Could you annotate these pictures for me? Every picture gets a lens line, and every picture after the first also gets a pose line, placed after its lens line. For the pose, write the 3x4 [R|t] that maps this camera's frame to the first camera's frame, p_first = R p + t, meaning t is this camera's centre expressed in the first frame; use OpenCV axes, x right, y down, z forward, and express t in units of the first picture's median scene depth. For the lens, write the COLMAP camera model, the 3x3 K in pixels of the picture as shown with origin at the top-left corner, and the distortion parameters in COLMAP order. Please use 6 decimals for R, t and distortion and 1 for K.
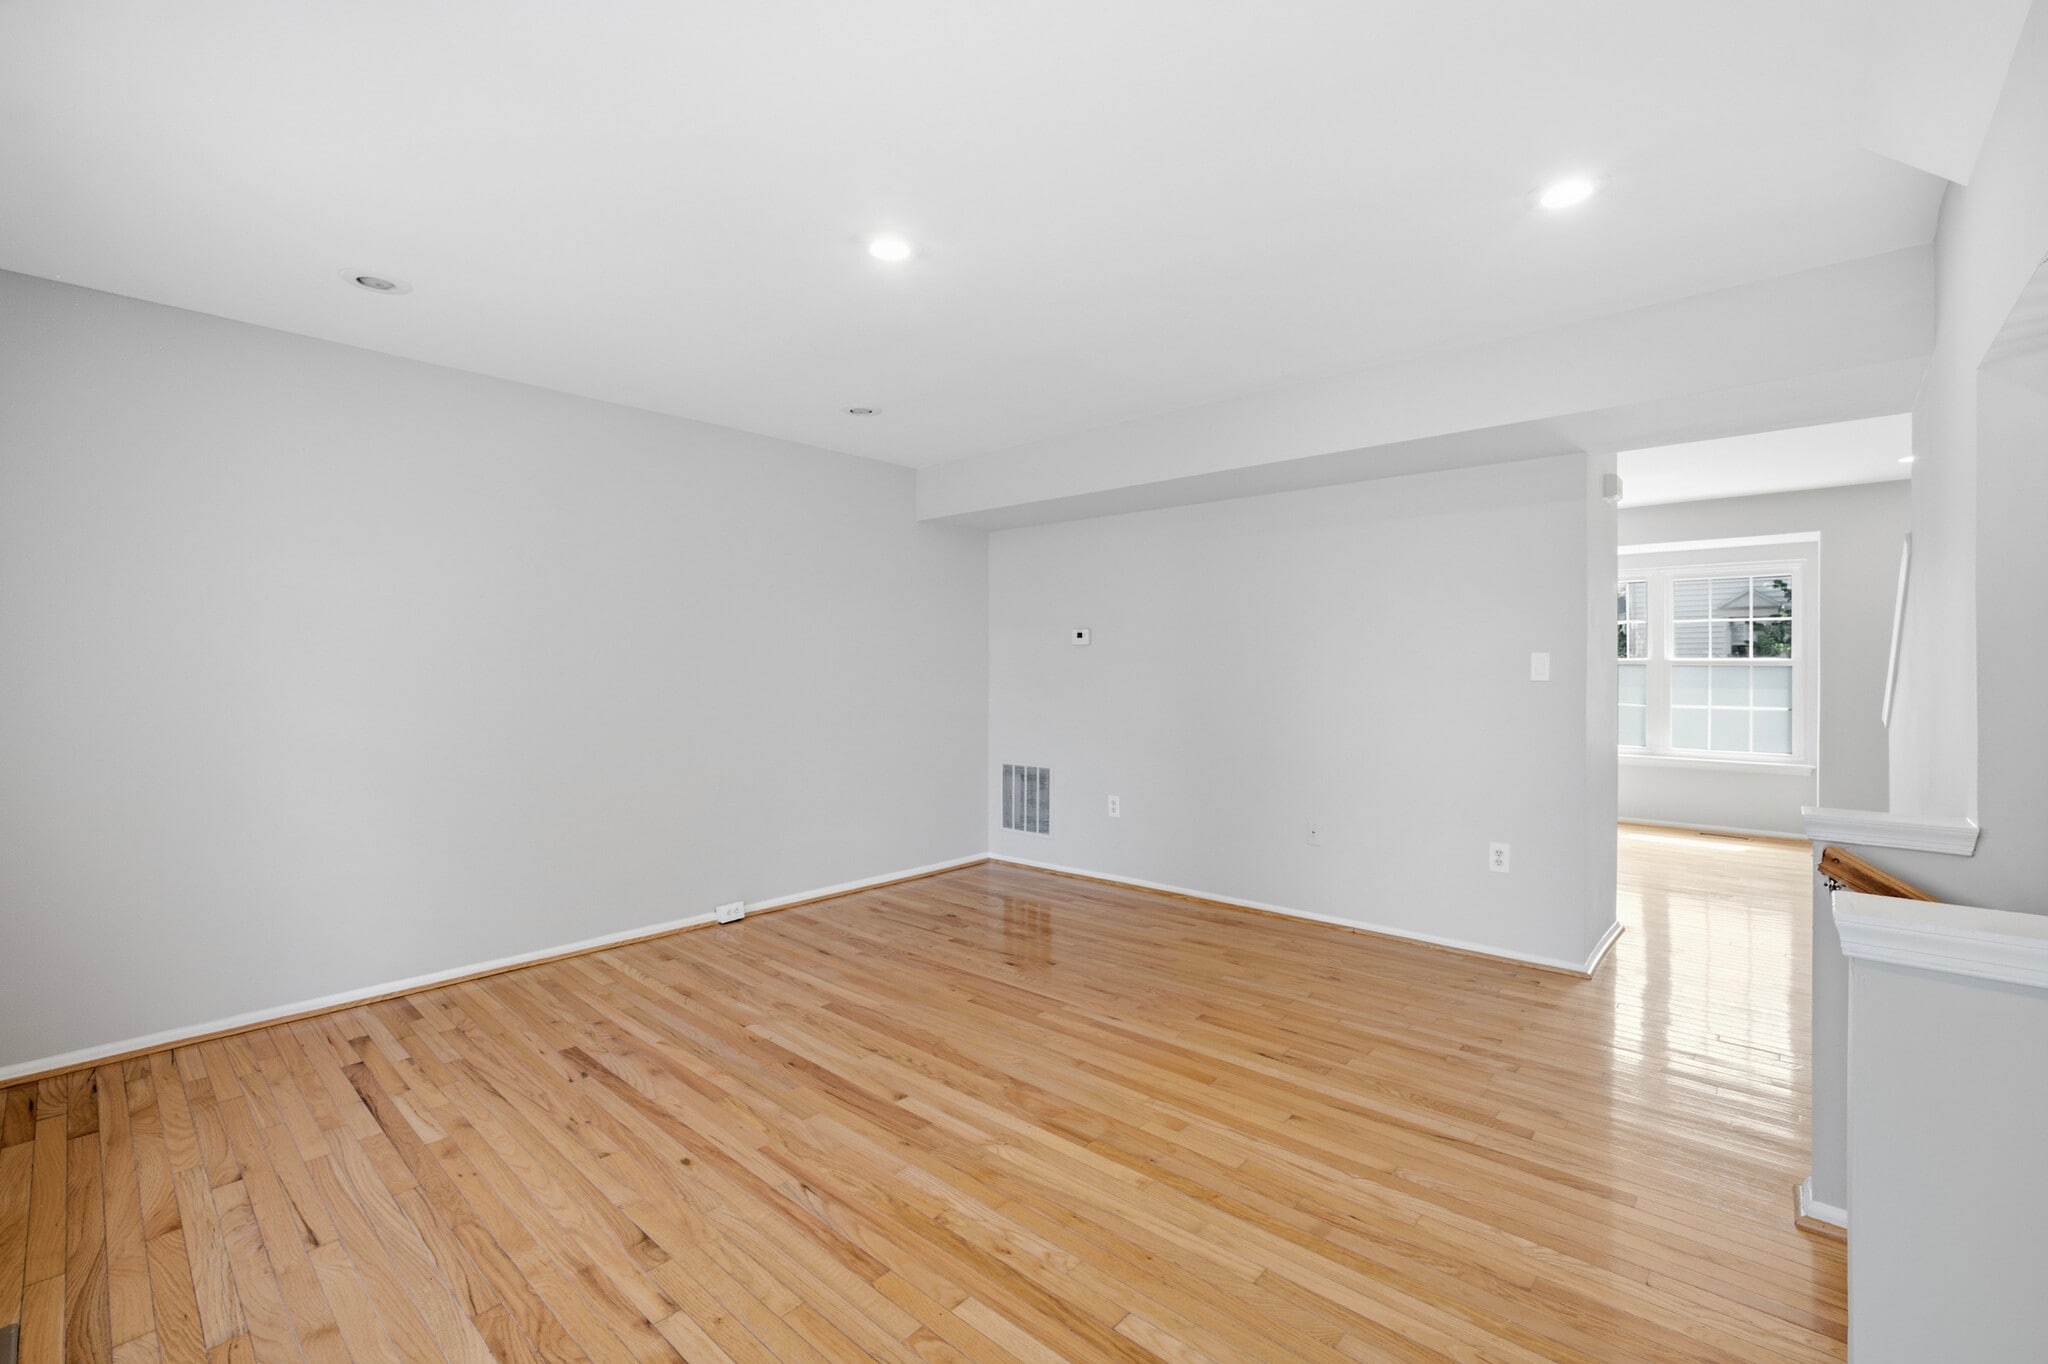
lens RADIAL K [[883.7, 0, 1027.2], [0, 883.7, 666.9], [0, 0, 1]] dist [-0.038998, 0.016960]
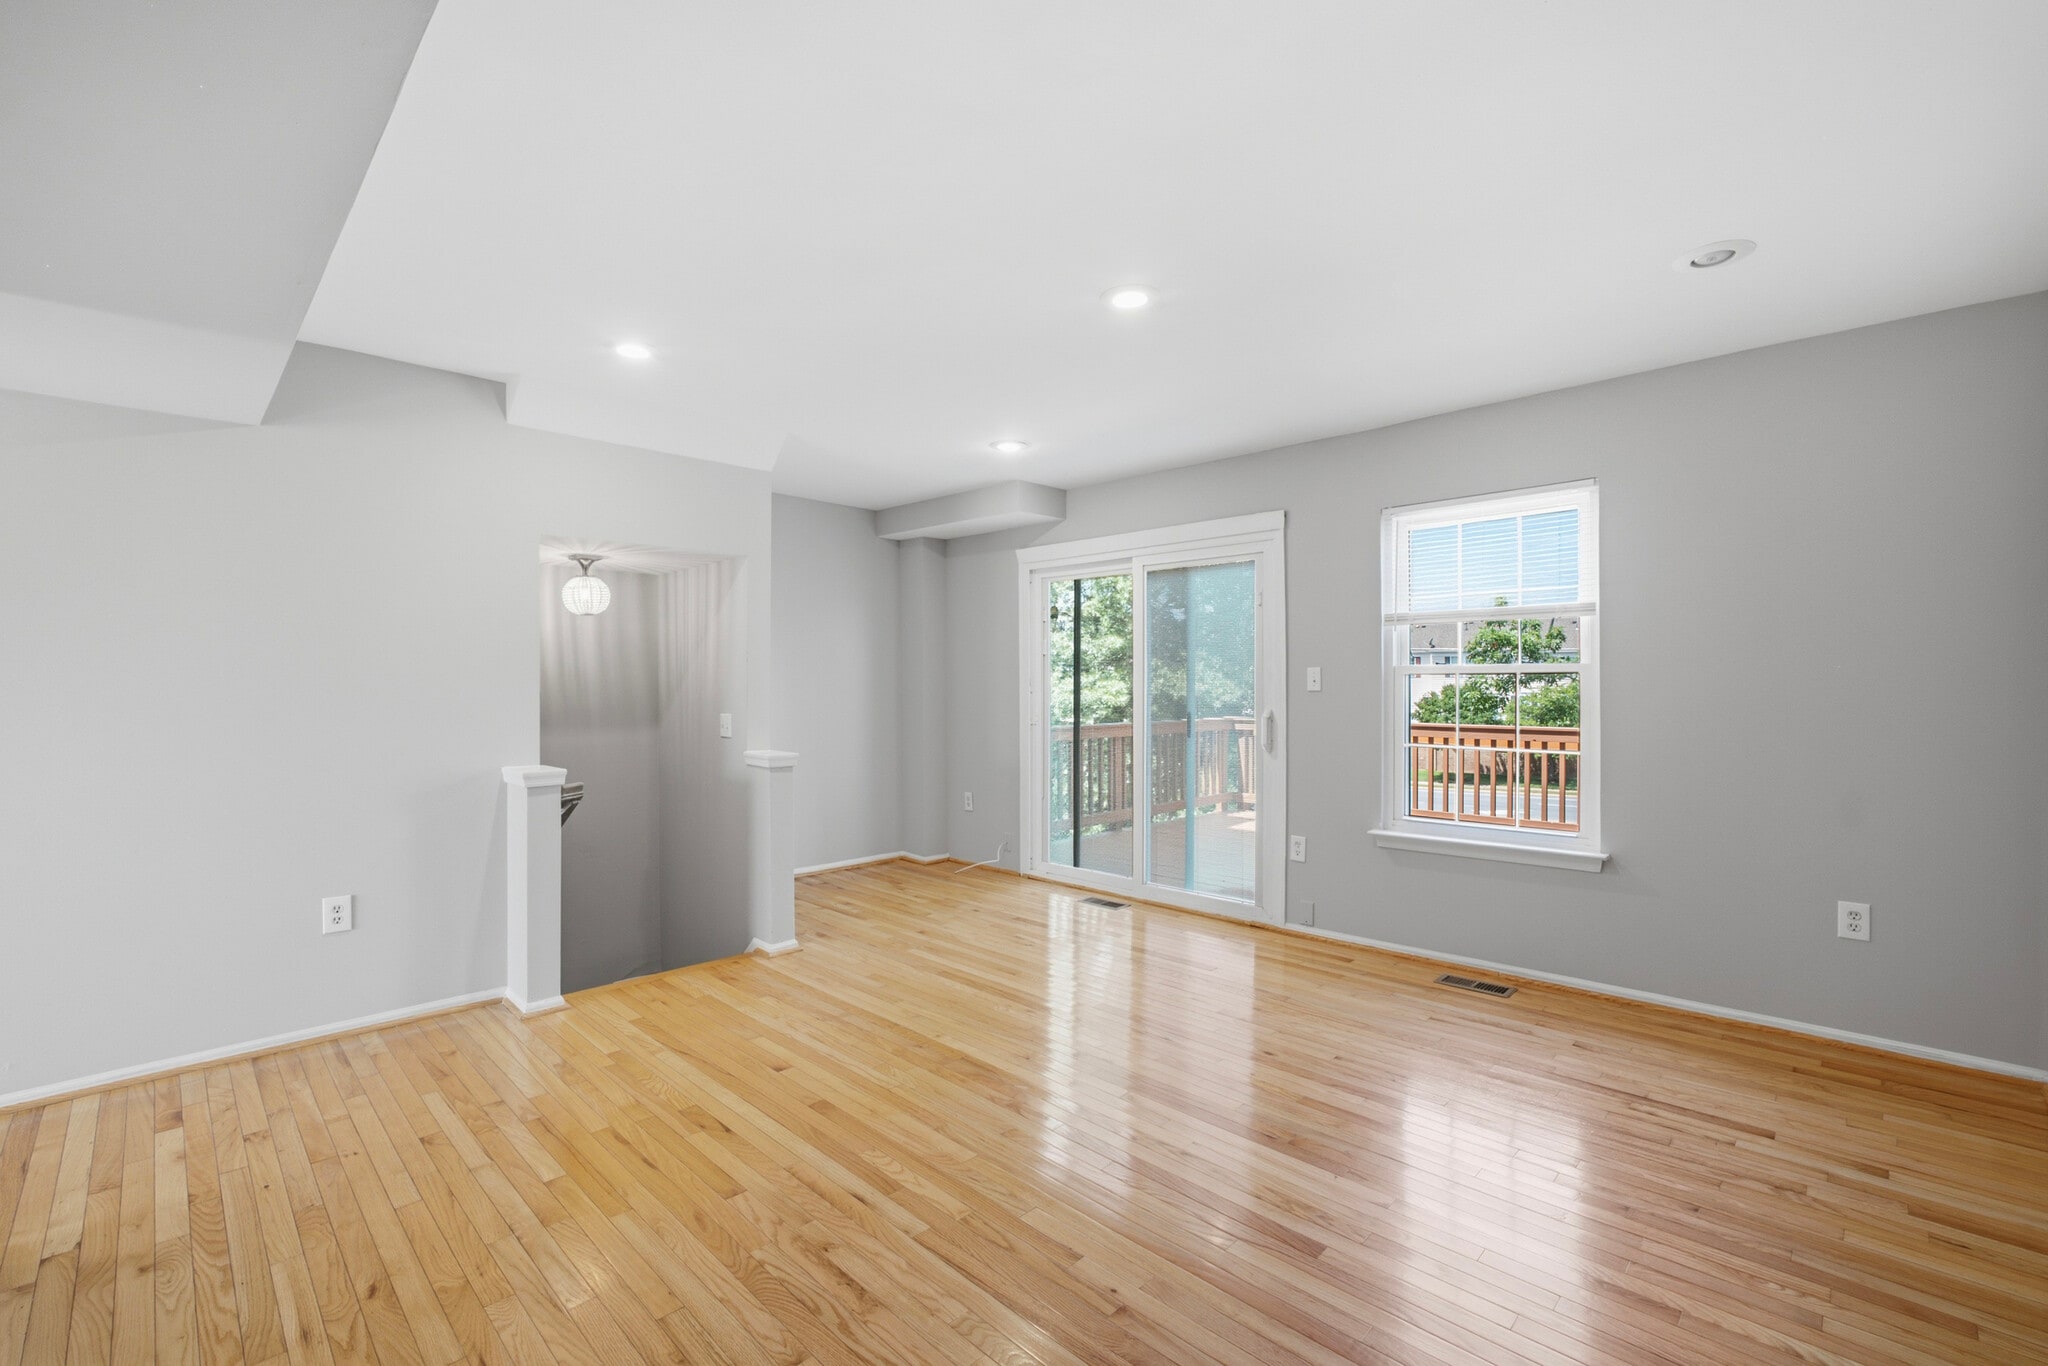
lens RADIAL K [[883.7, 0, 1027.2], [0, 883.7, 667.9], [0, 0, 1]] dist [-0.038998, 0.016960]
pose [[-0.998944, 0.006040, 0.045541, -0.063546], [0.005129, 0.999785, -0.020106, 0.003021], [-0.045653, -0.019851, -0.998760, 1.686583]]
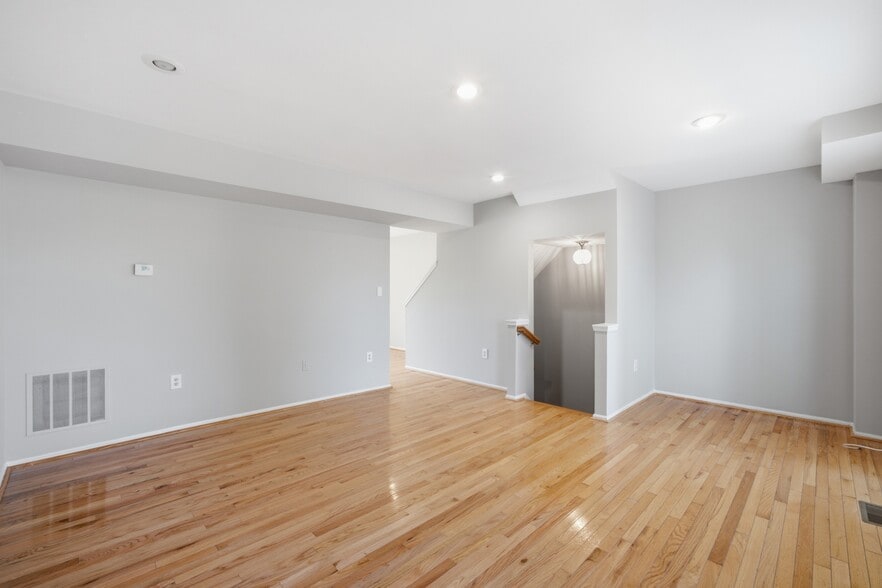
lens RADIAL K [[380.6, 0, 442.4], [0, 380.6, 287.5], [0, 0, 1]] dist [-0.038998, 0.016960]
pose [[0.066867, 0.012140, 0.997688, -0.856649], [-0.002341, 0.999925, -0.012010, -0.000169], [-0.997759, -0.001533, 0.066891, 0.799816]]
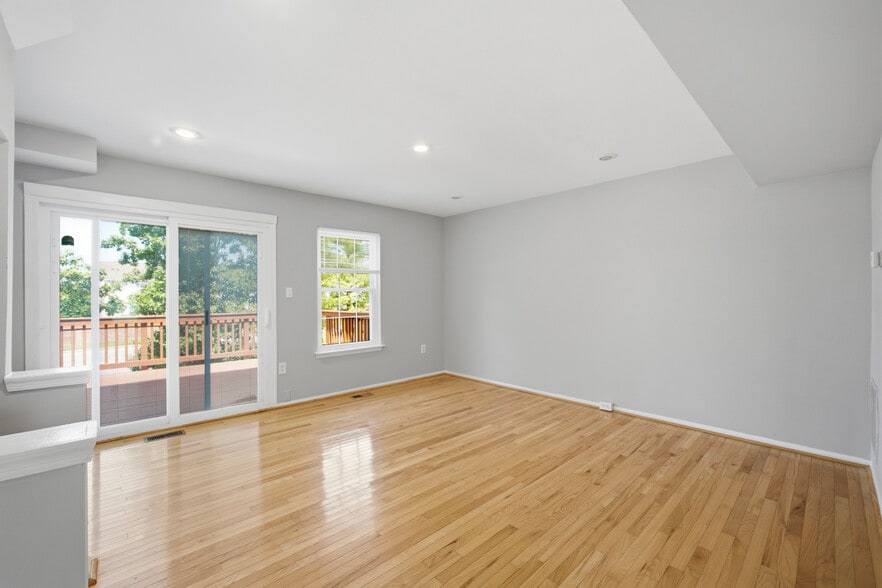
lens RADIAL K [[371.8, 0, 441.0], [0, 371.8, 294.0], [0, 0, 1]] dist [-0.040753, 0.015171]
pose [[-0.089553, 0.003869, -0.995975, 0.837280], [0.005490, 0.999979, 0.003391, -0.003249], [0.995967, -0.005164, -0.089572, 0.940363]]
